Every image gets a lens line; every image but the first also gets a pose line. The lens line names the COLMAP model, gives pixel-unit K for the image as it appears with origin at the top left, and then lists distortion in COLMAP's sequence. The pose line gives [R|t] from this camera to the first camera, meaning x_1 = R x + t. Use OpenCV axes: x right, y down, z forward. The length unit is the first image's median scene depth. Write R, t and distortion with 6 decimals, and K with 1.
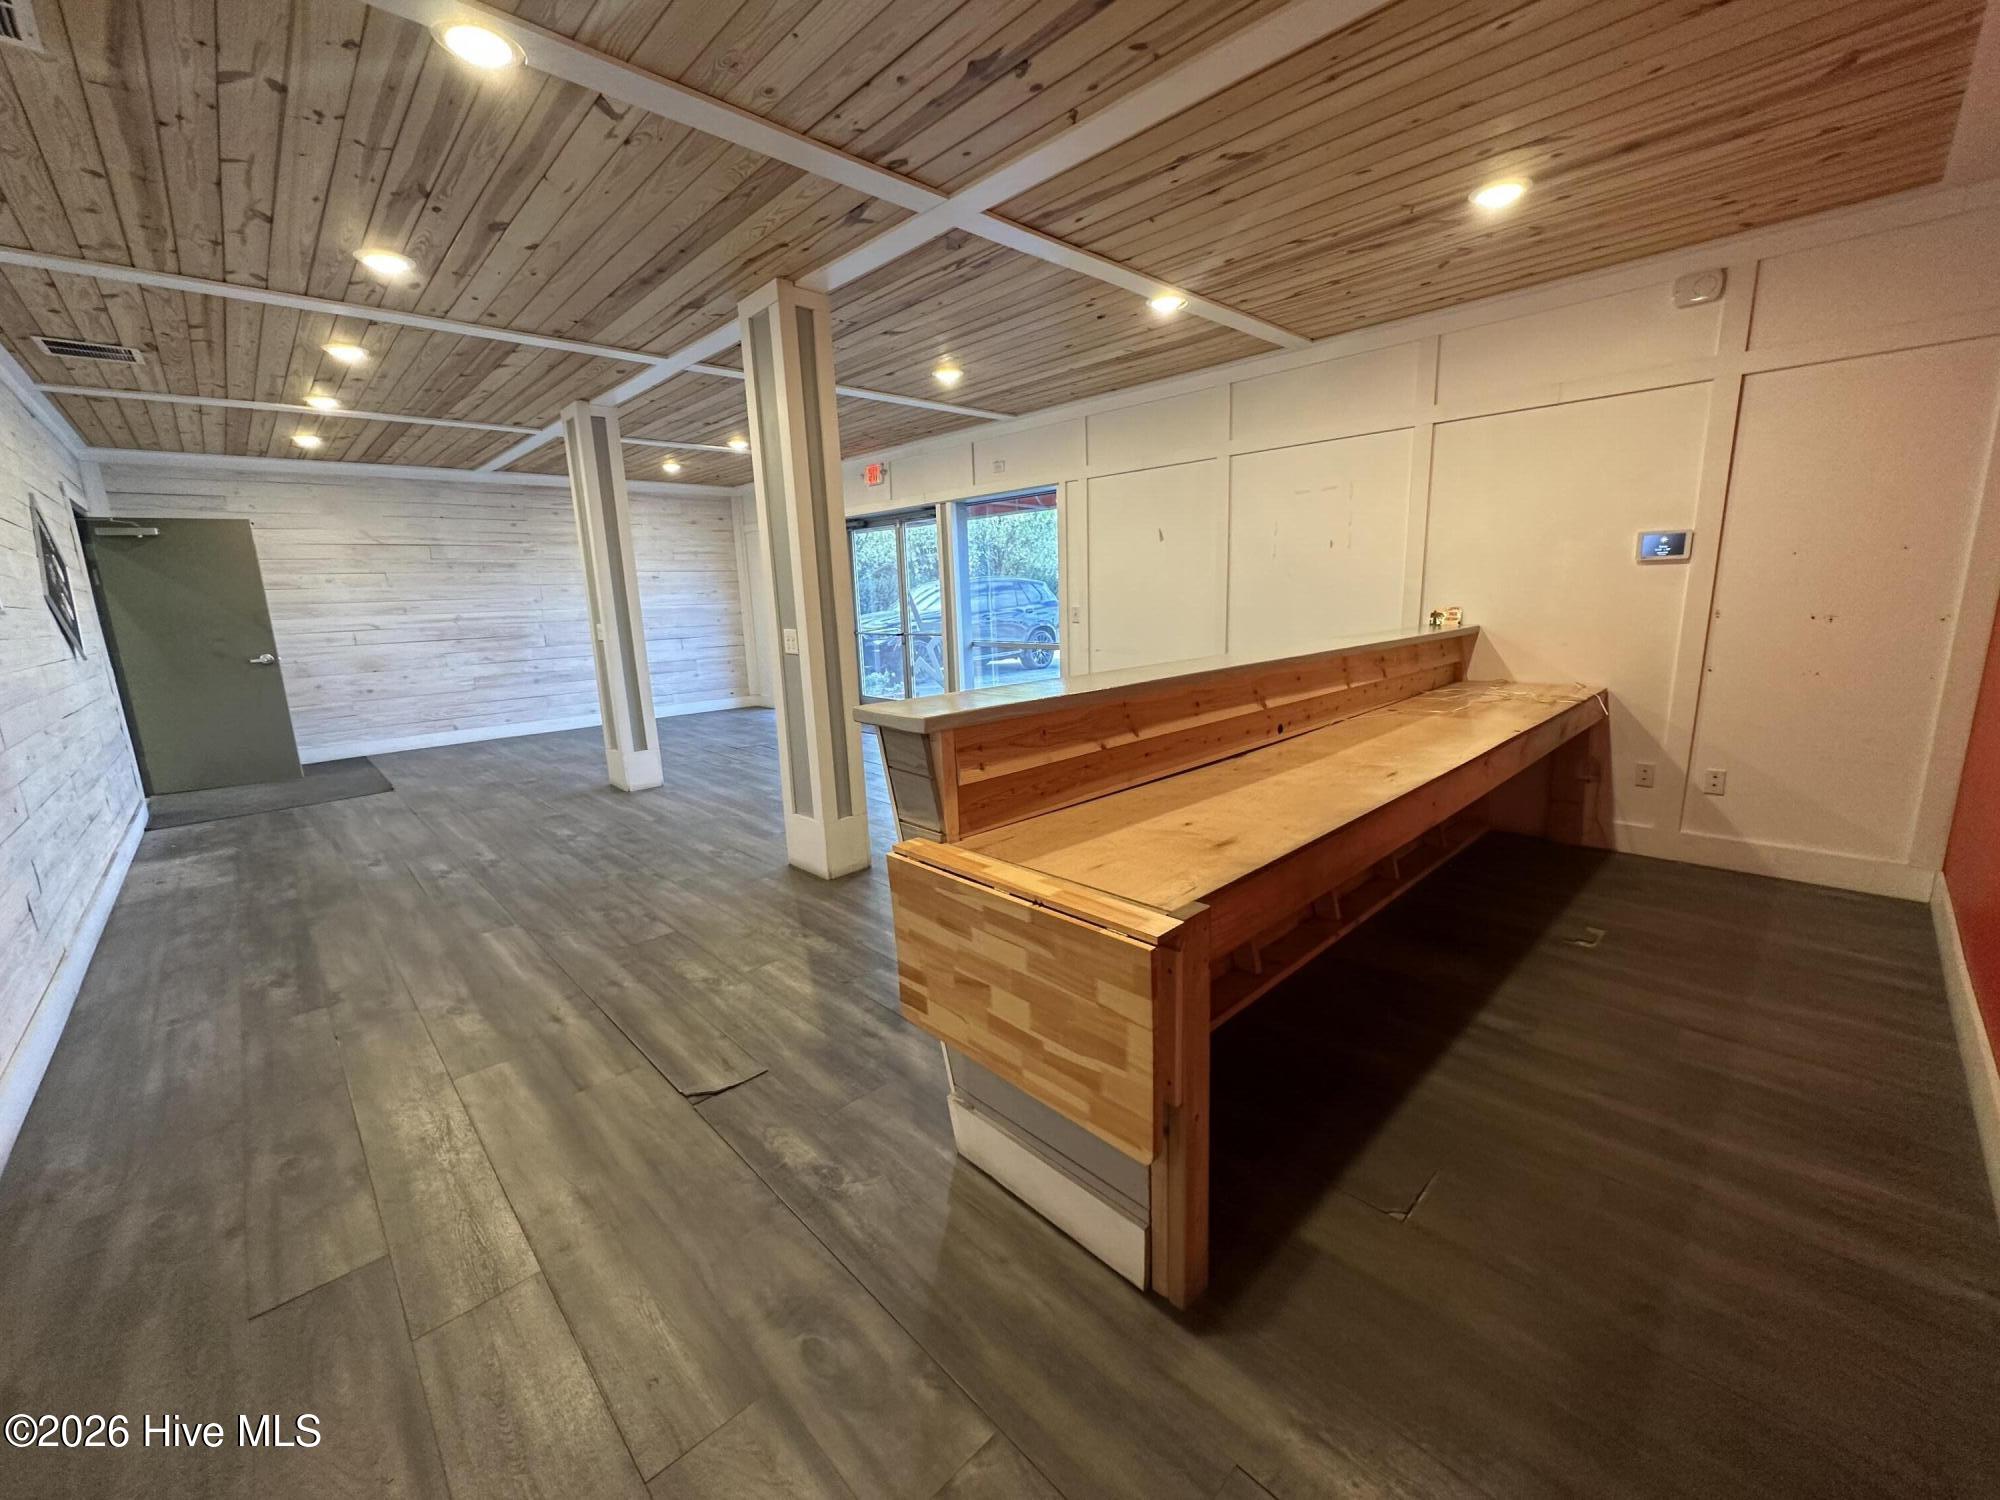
lens RADIAL K [[797.1, 0, 1000.0], [0, 797.1, 750.0], [0, 0, 1]] dist [-0.003577, 0.000673]
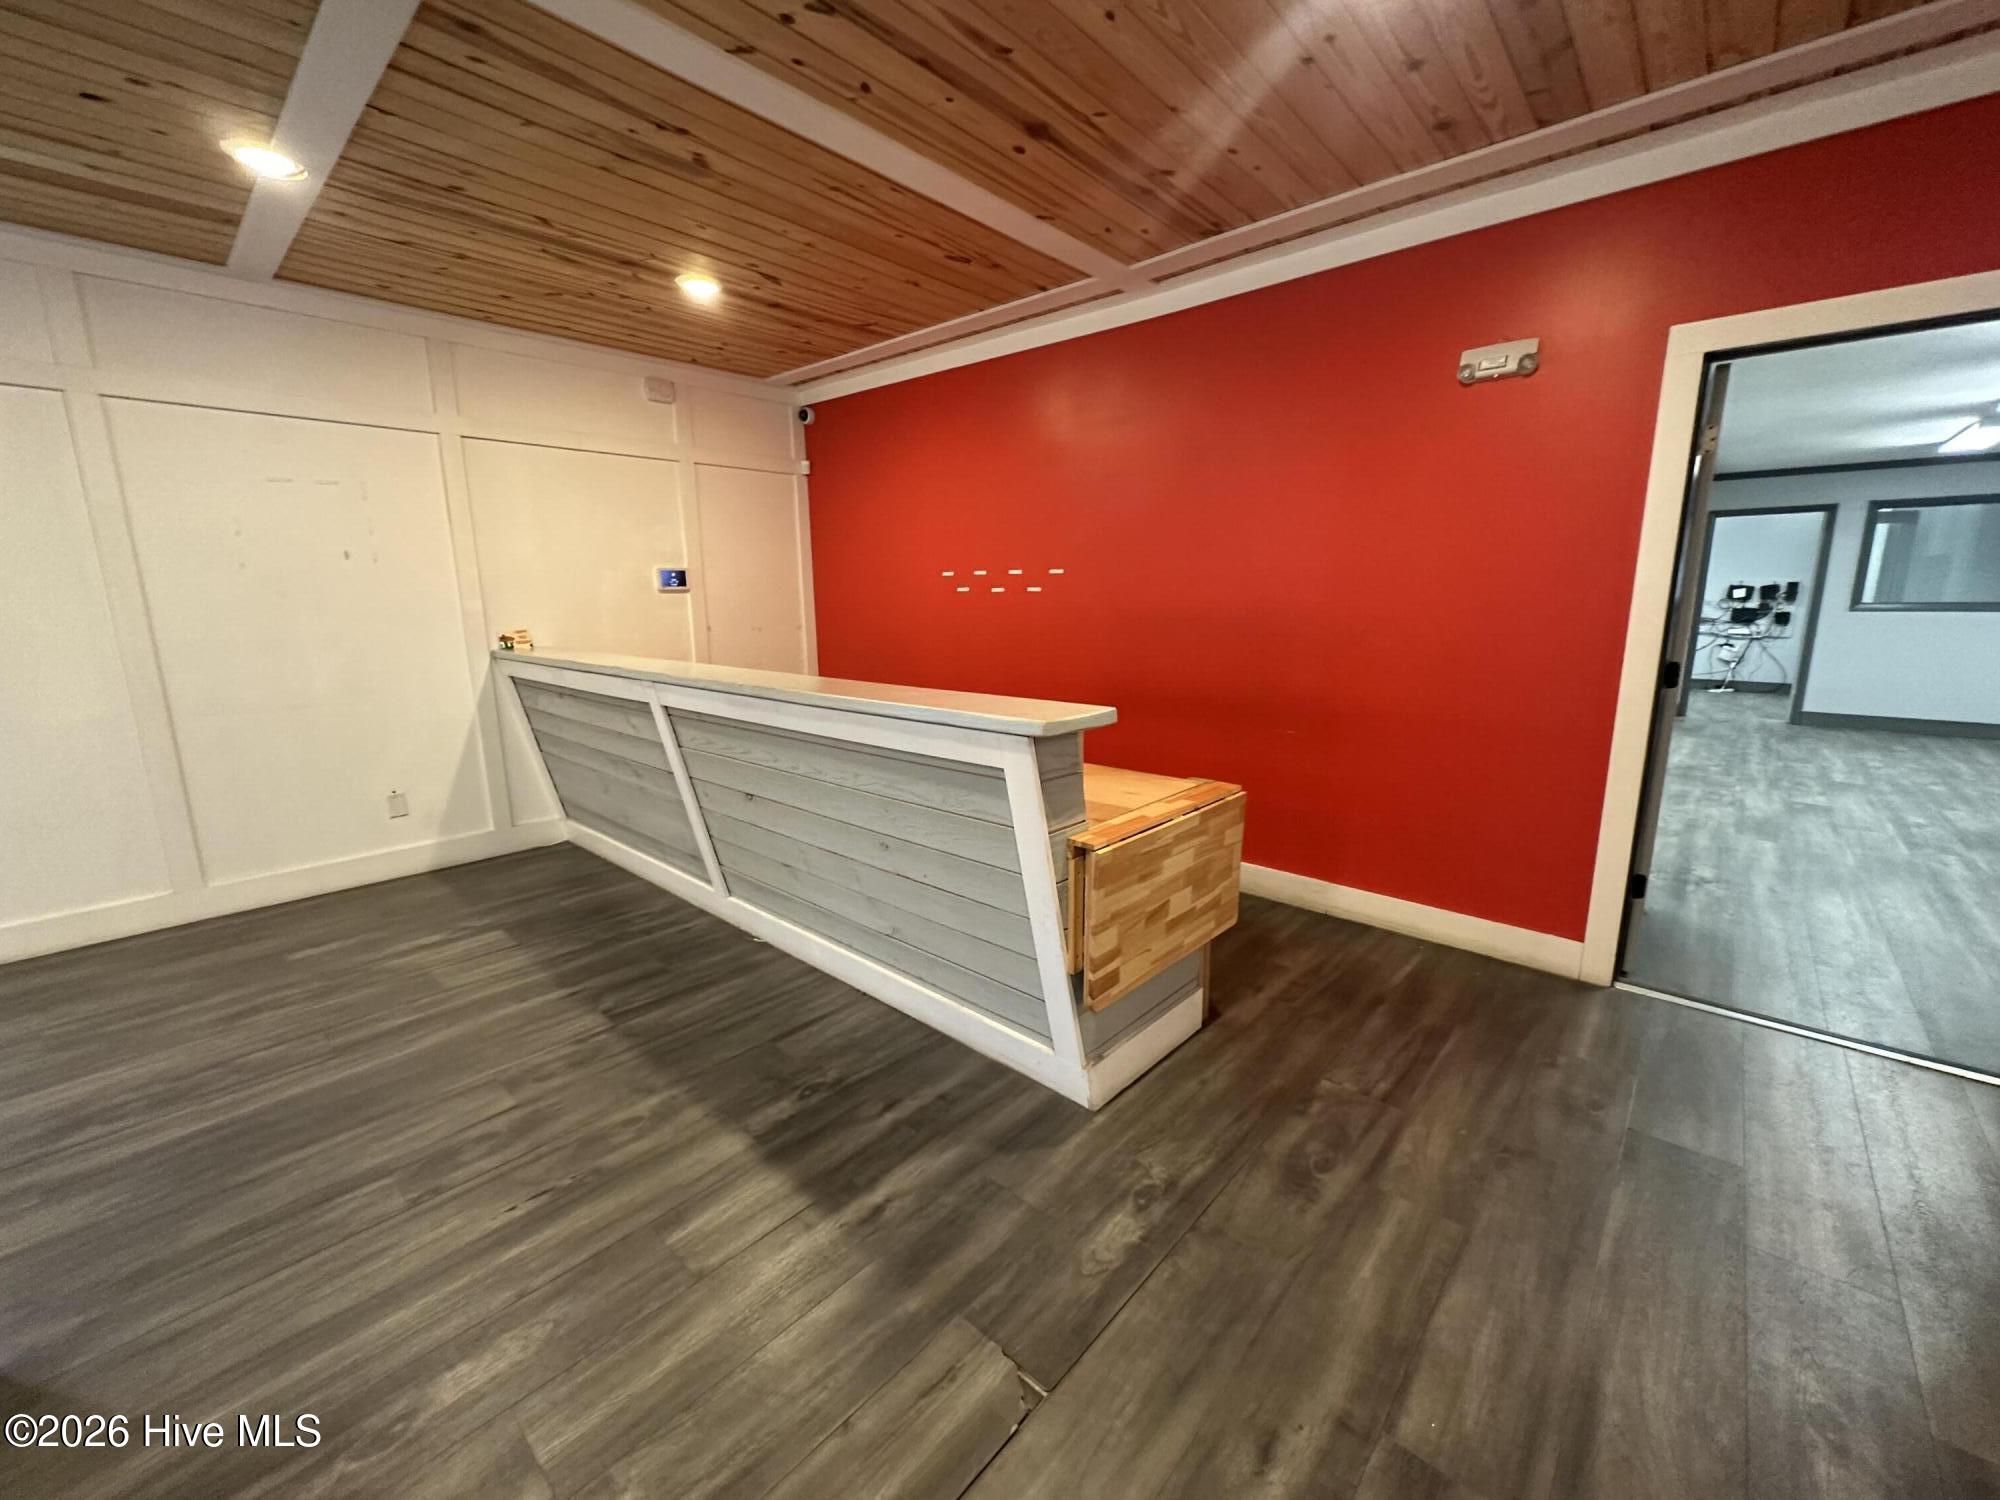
lens RADIAL K [[797.1, 0, 1000.0], [0, 797.1, 750.0], [0, 0, 1]] dist [-0.003577, 0.000673]
pose [[-0.068413, -0.162871, 0.984273, -0.713907], [0.207422, 0.962703, 0.173719, -0.127101], [-0.975856, 0.216045, -0.032079, 0.731317]]
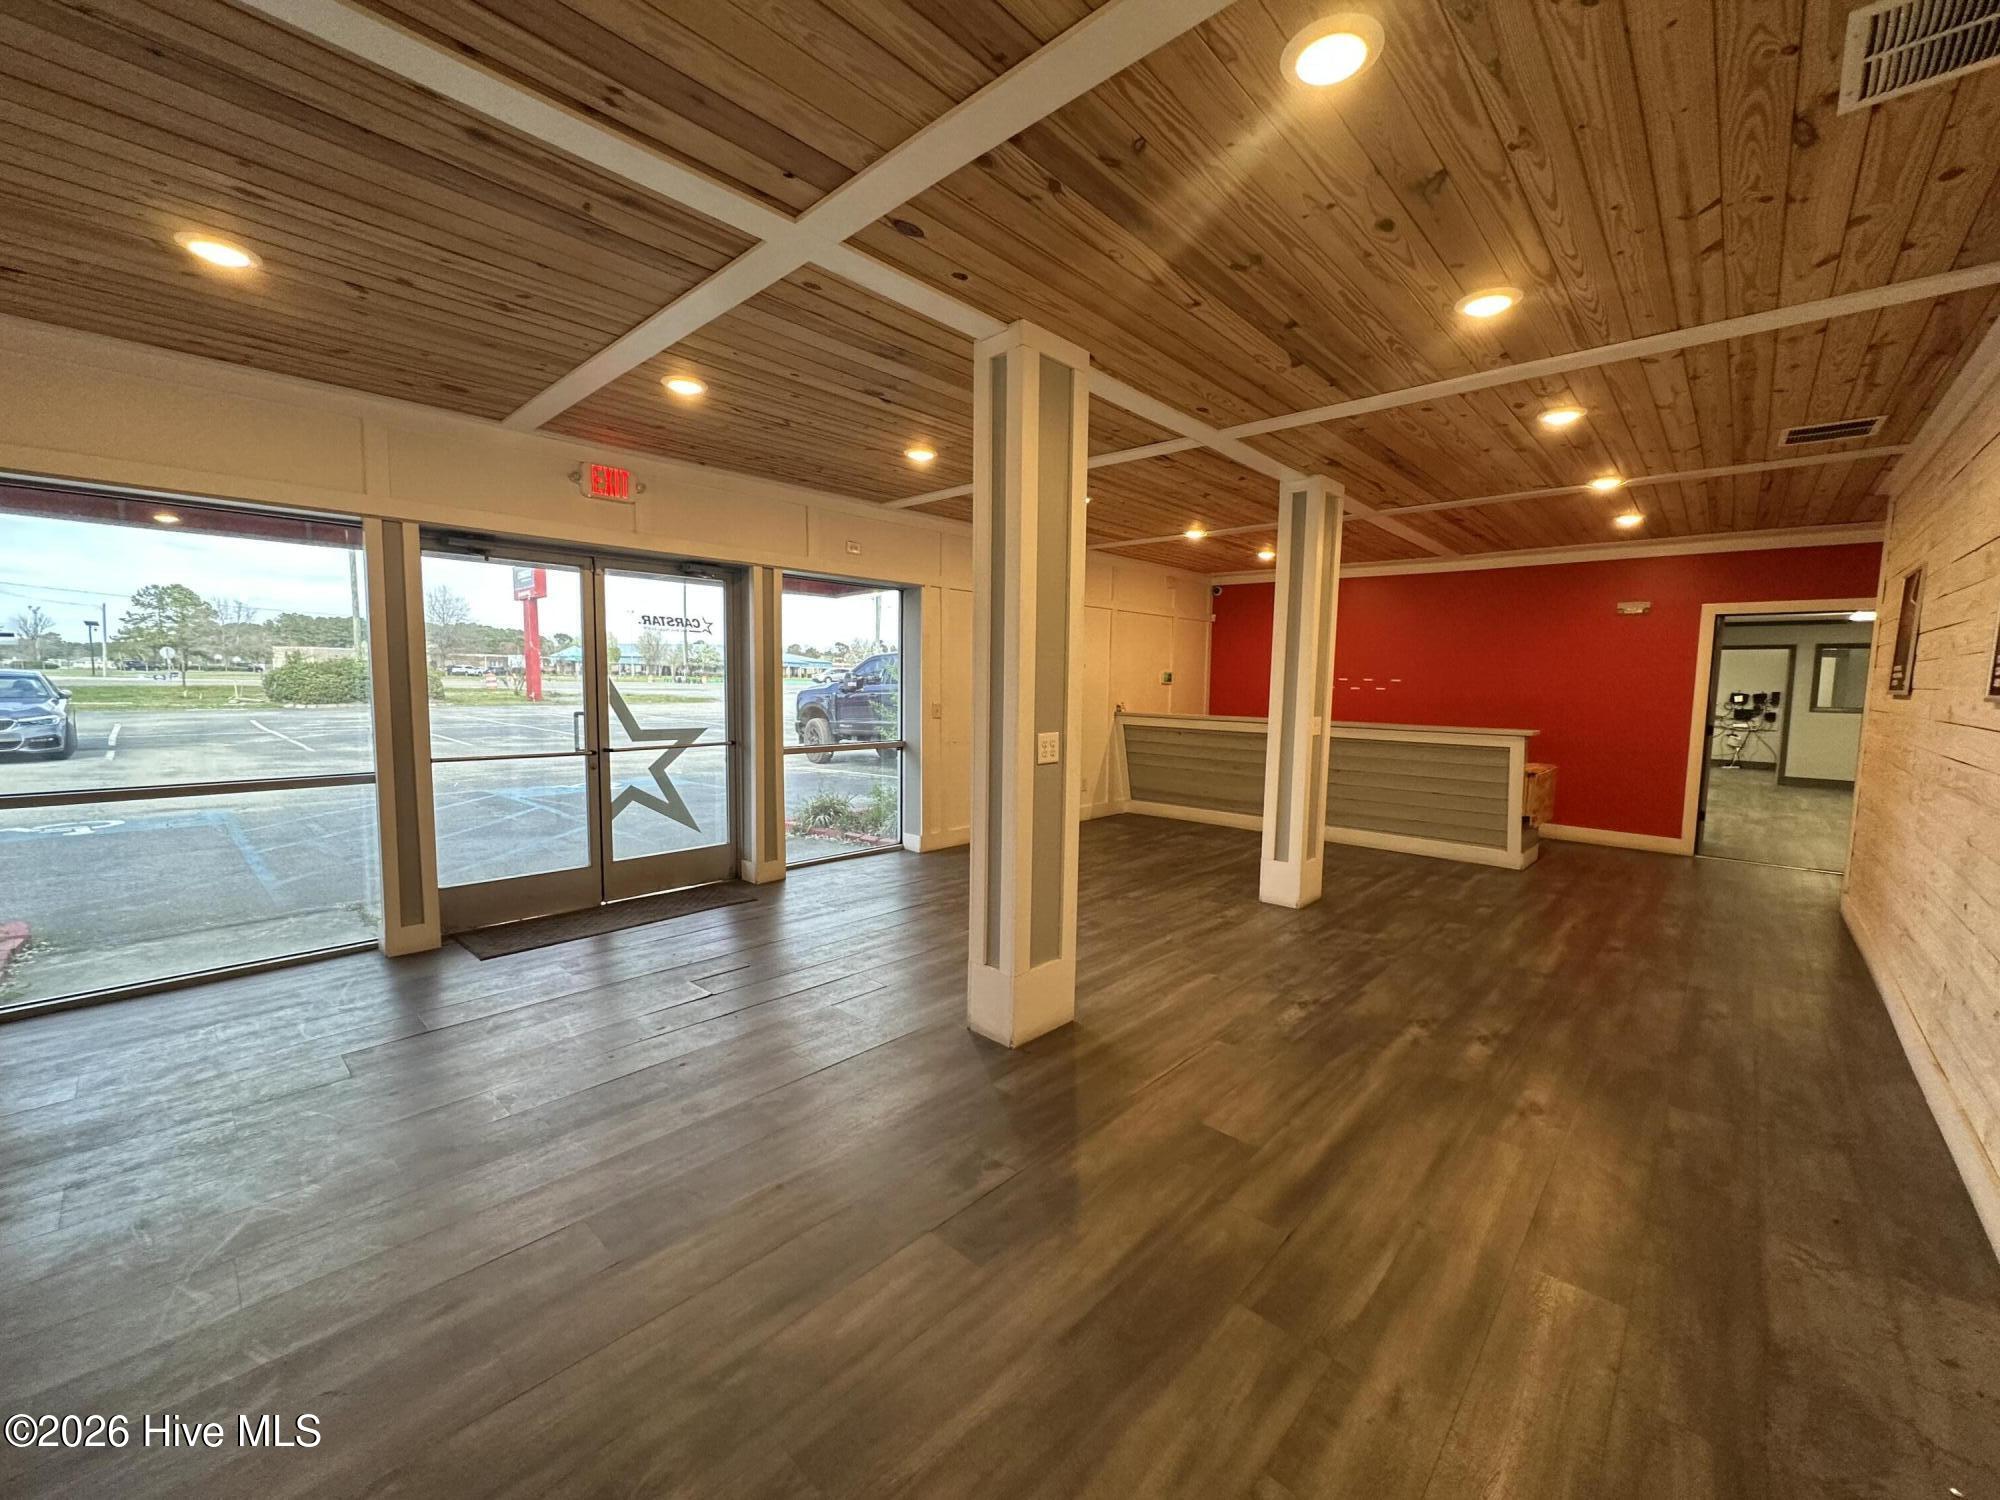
lens RADIAL K [[797.1, 0, 1000.0], [0, 797.1, 750.0], [0, 0, 1]] dist [-0.003577, 0.000673]
pose [[-0.058337, -0.057335, 0.996649, -2.116121], [0.183641, 0.980696, 0.067166, -0.383262], [-0.981261, 0.186944, -0.046682, 2.151165]]
